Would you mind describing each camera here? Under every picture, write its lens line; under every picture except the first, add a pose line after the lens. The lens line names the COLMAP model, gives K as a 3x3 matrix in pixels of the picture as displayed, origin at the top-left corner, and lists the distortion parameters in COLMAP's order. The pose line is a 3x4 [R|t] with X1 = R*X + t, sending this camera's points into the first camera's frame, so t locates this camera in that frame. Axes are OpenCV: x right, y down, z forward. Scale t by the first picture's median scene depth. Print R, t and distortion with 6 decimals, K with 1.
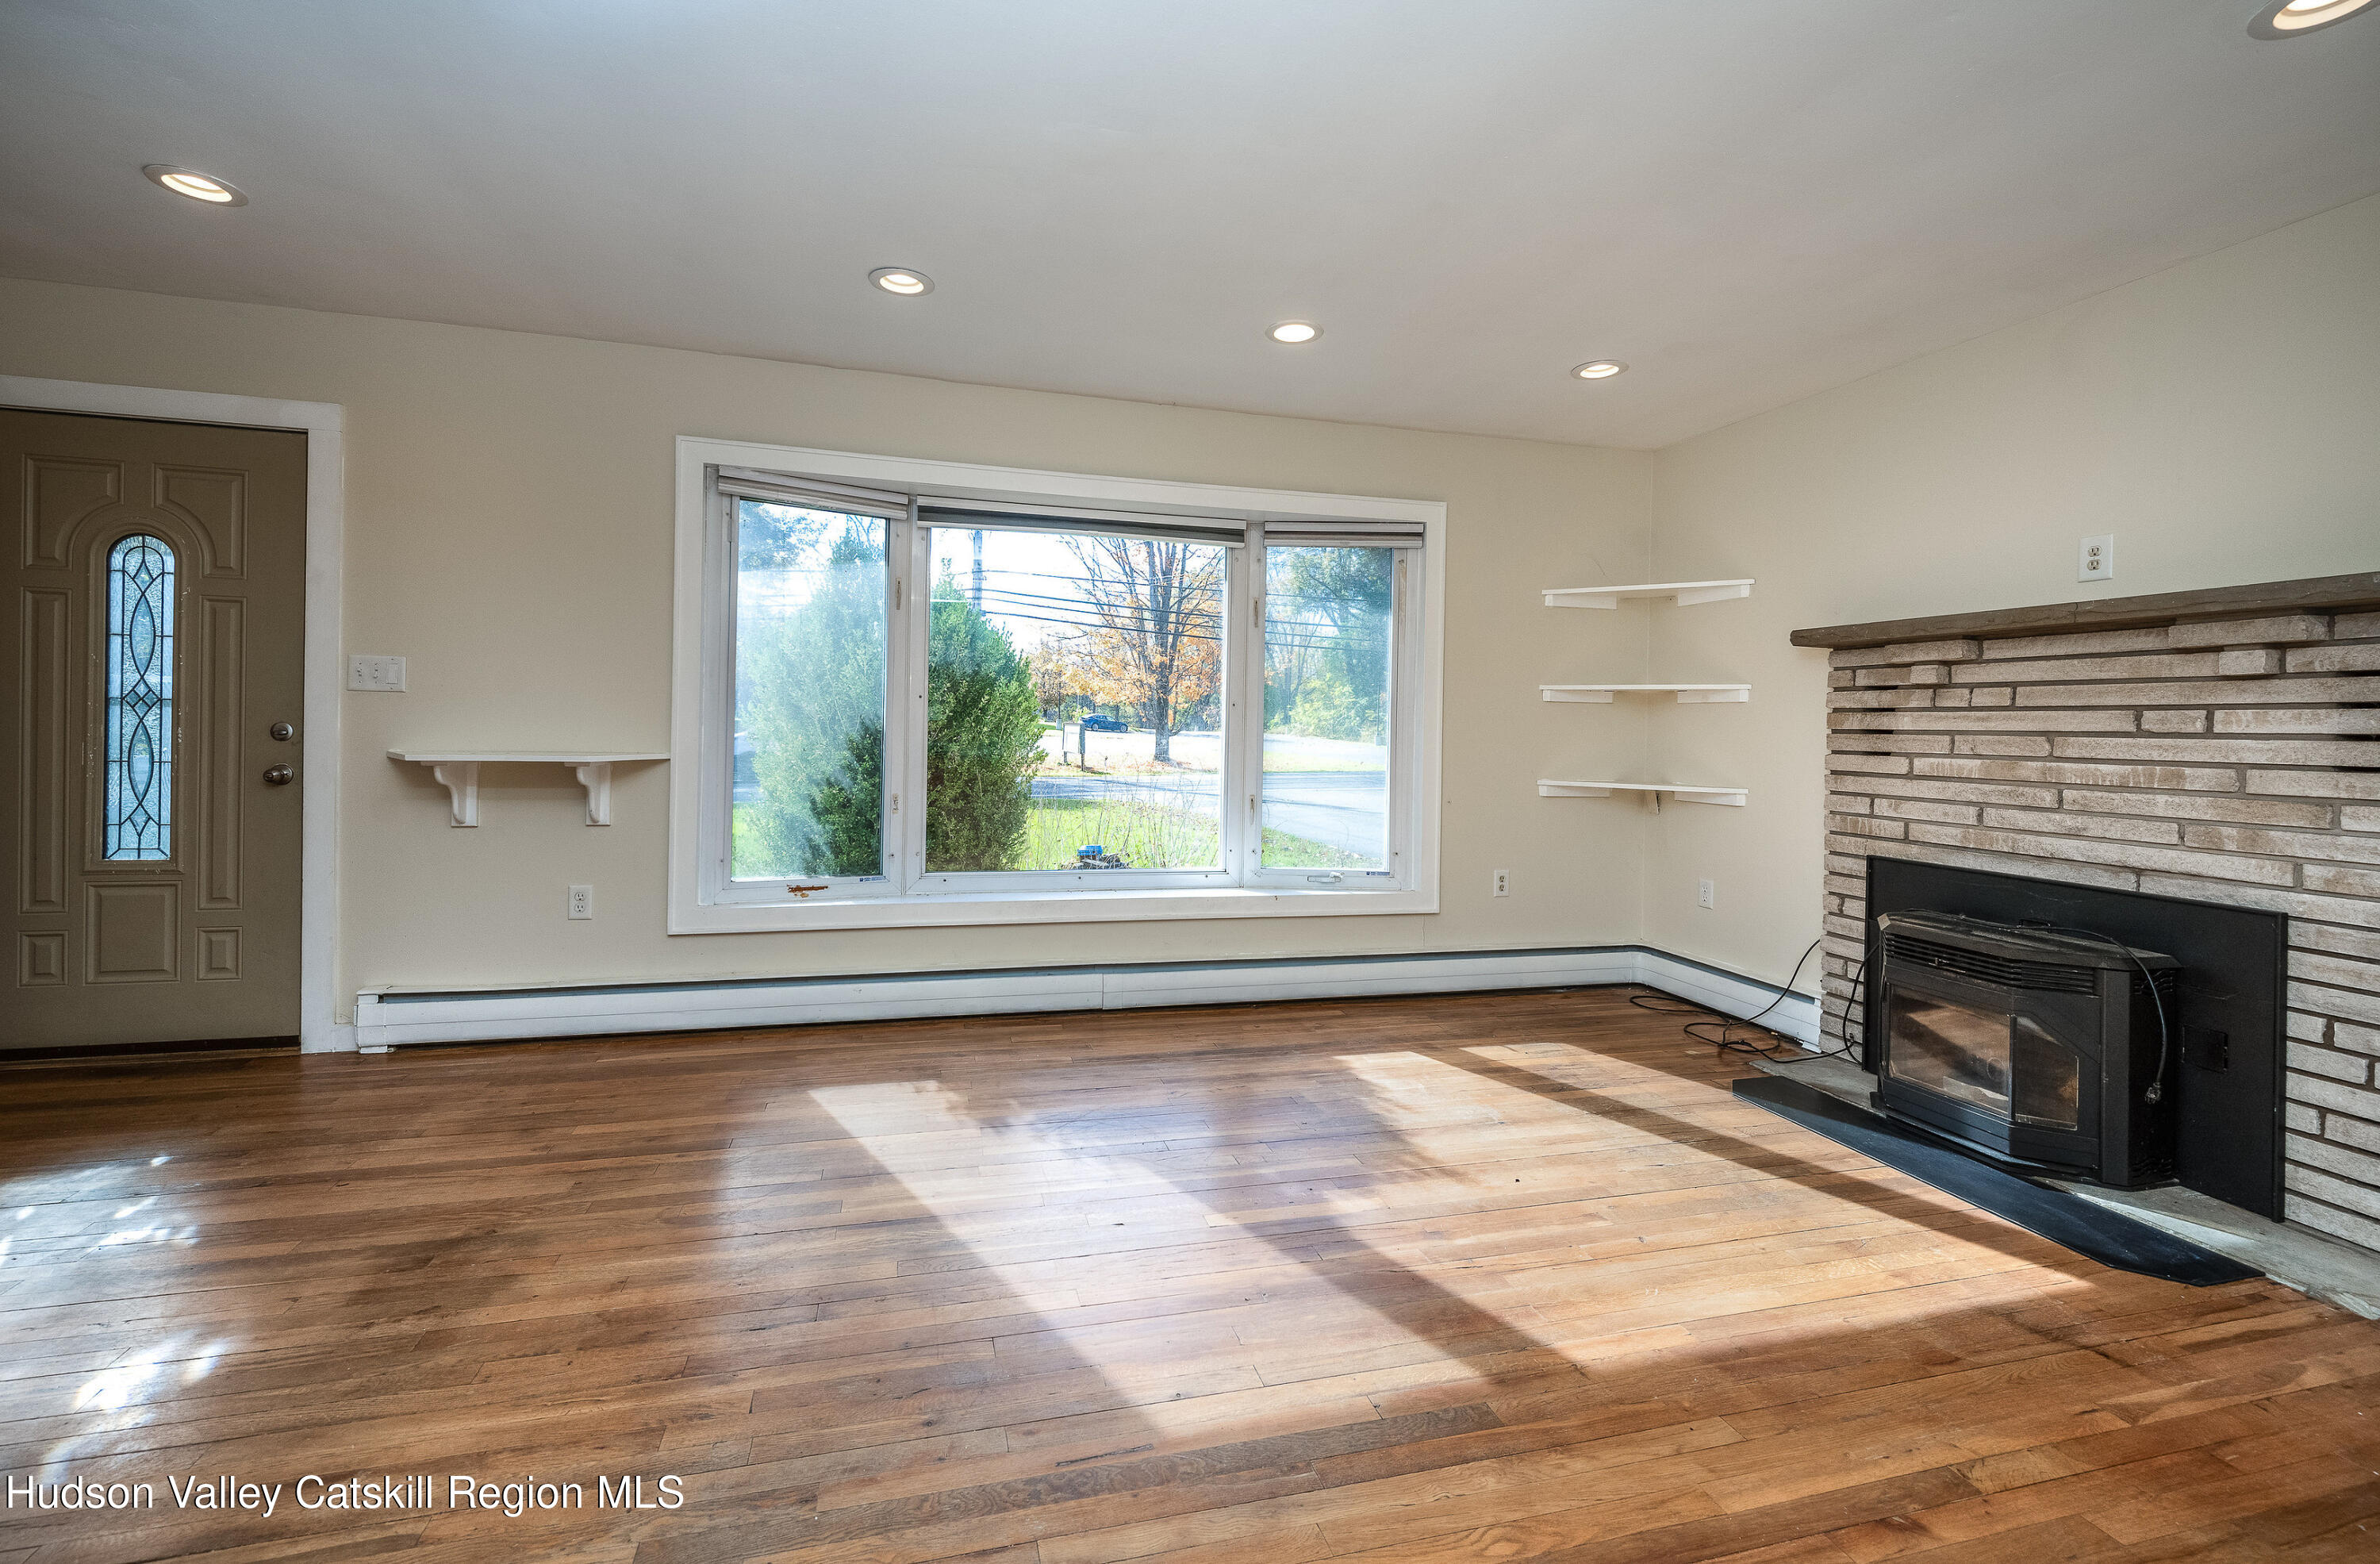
lens RADIAL K [[966.5, 0, 1155.3], [0, 966.5, 741.5], [0, 0, 1]] dist [-0.004174, 0.000657]
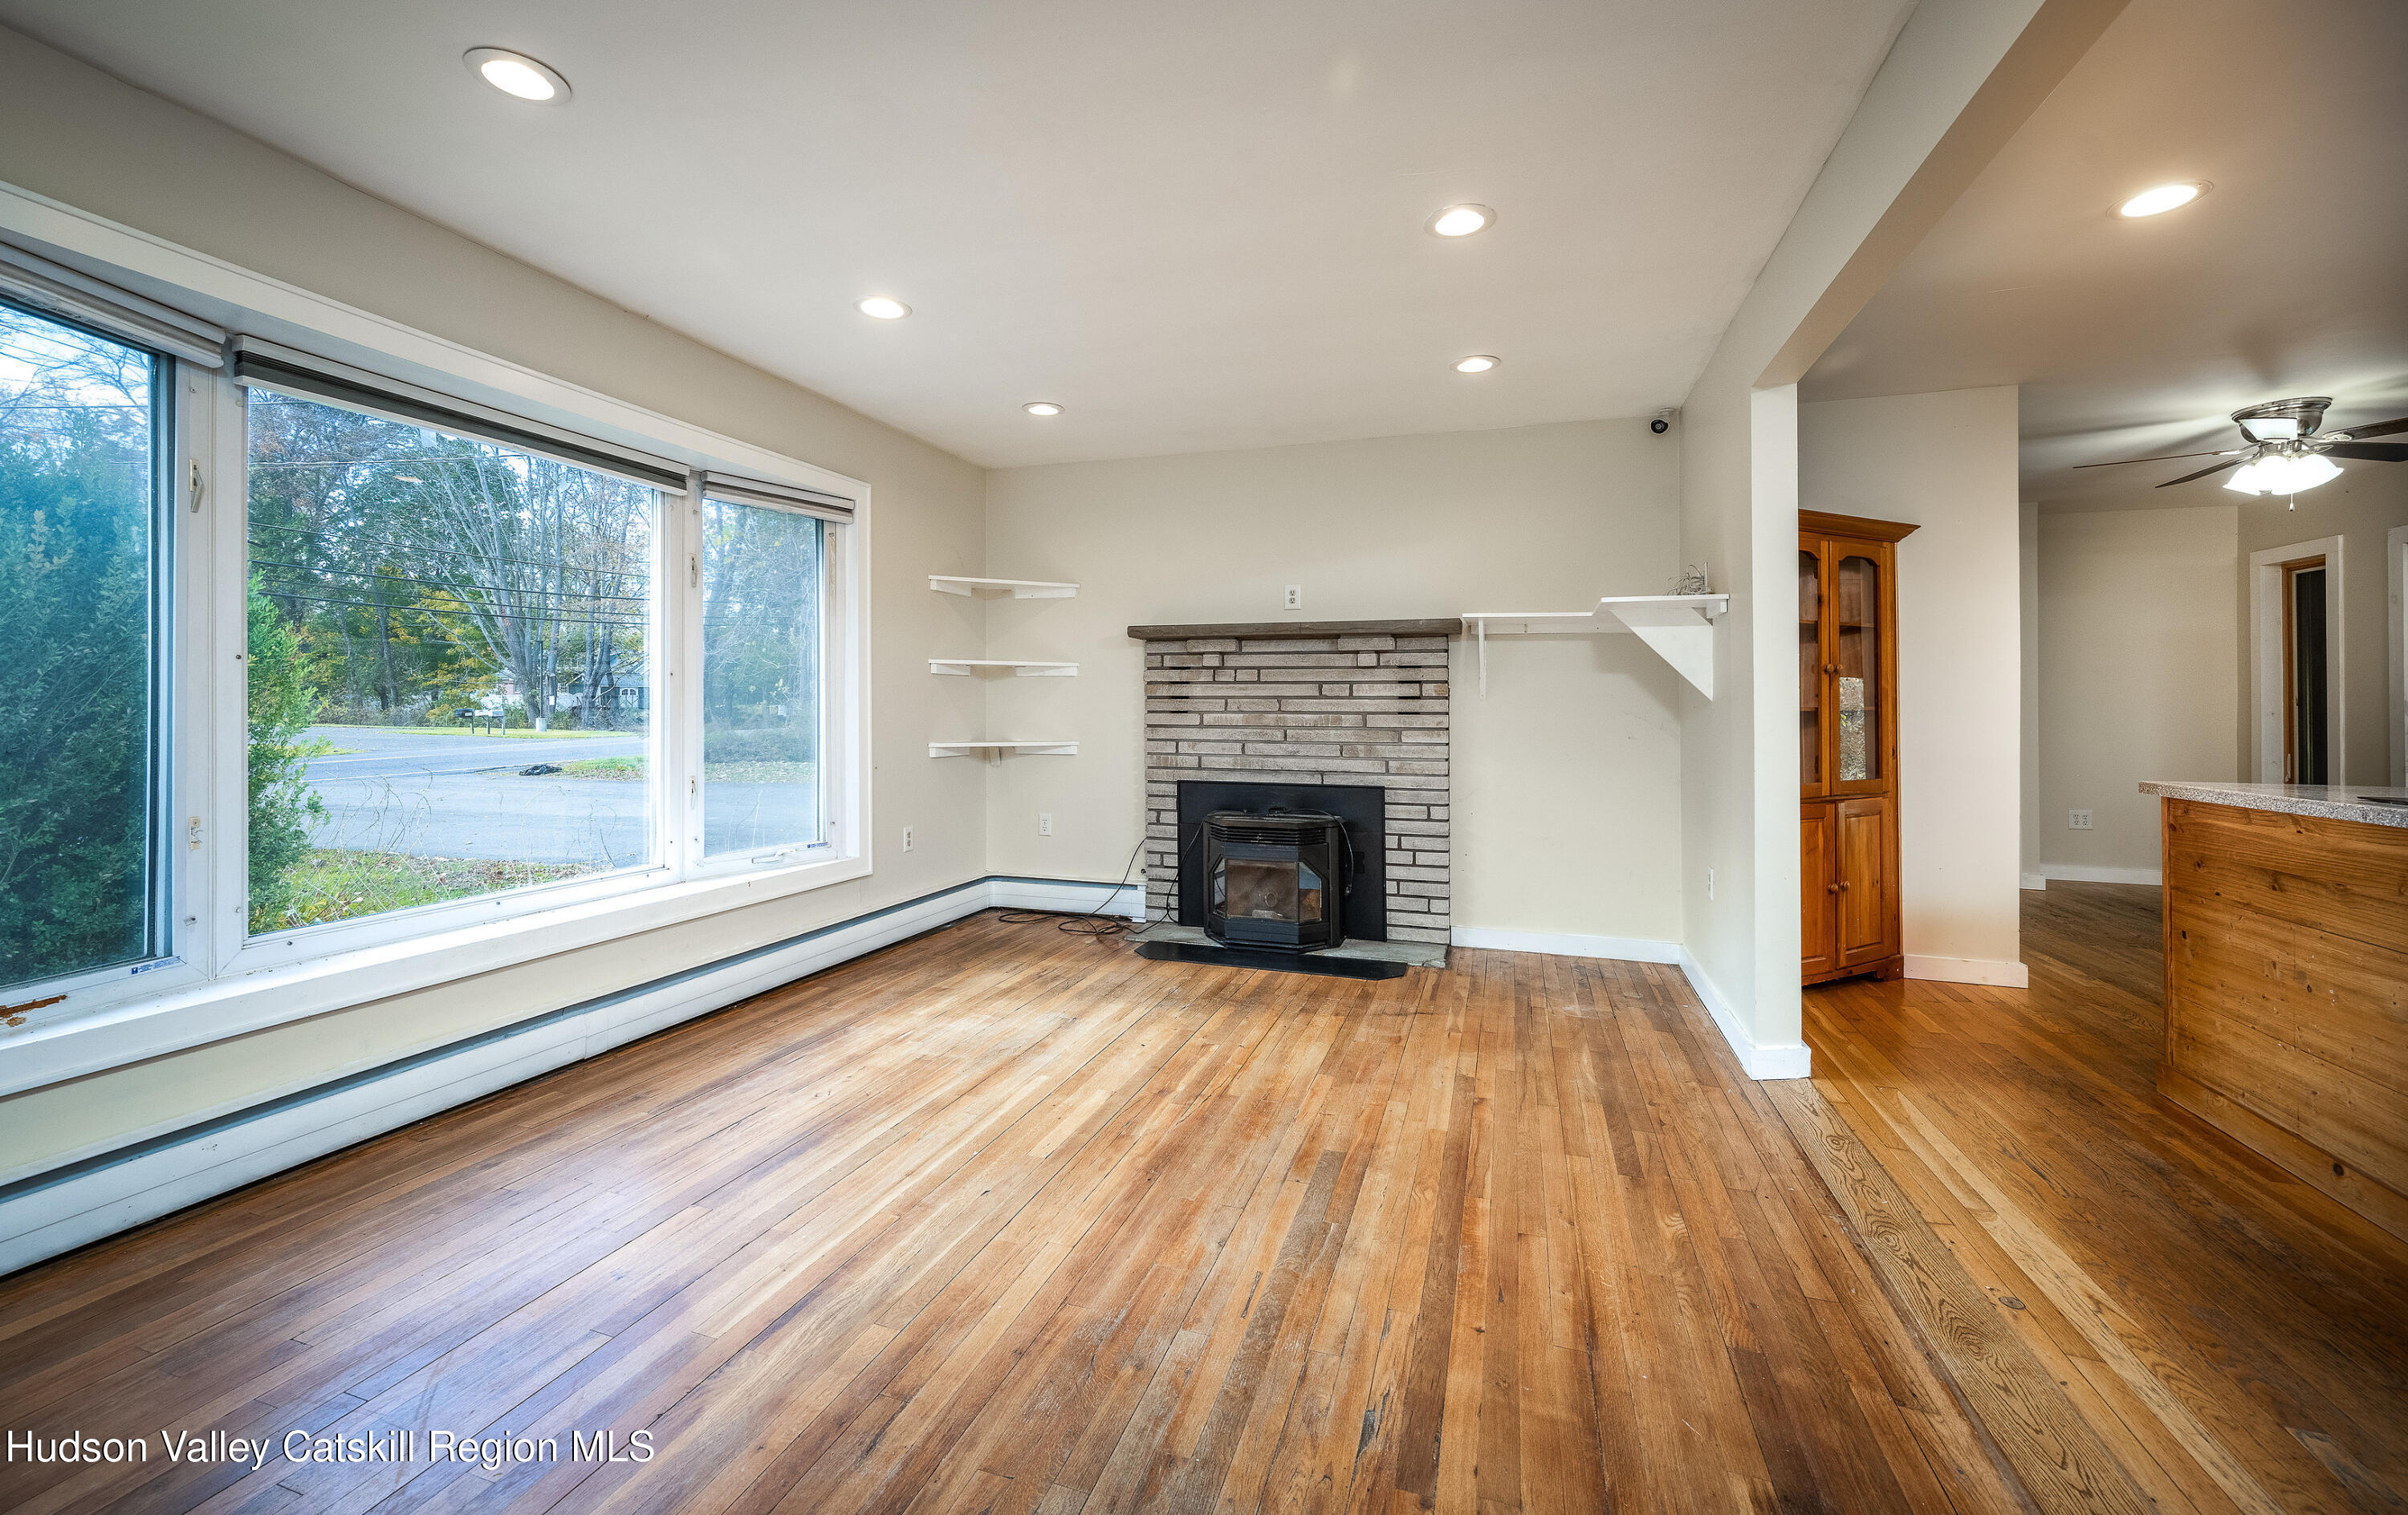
lens RADIAL K [[972.5, 0, 1181.3], [0, 972.5, 693.7], [0, 0, 1]] dist [-0.001595, 0.000518]
pose [[0.542900, -0.006919, 0.839769, -0.539171], [0.020545, 0.999776, -0.005045, -0.008416], [-0.839546, 0.019991, 0.542921, 0.185770]]
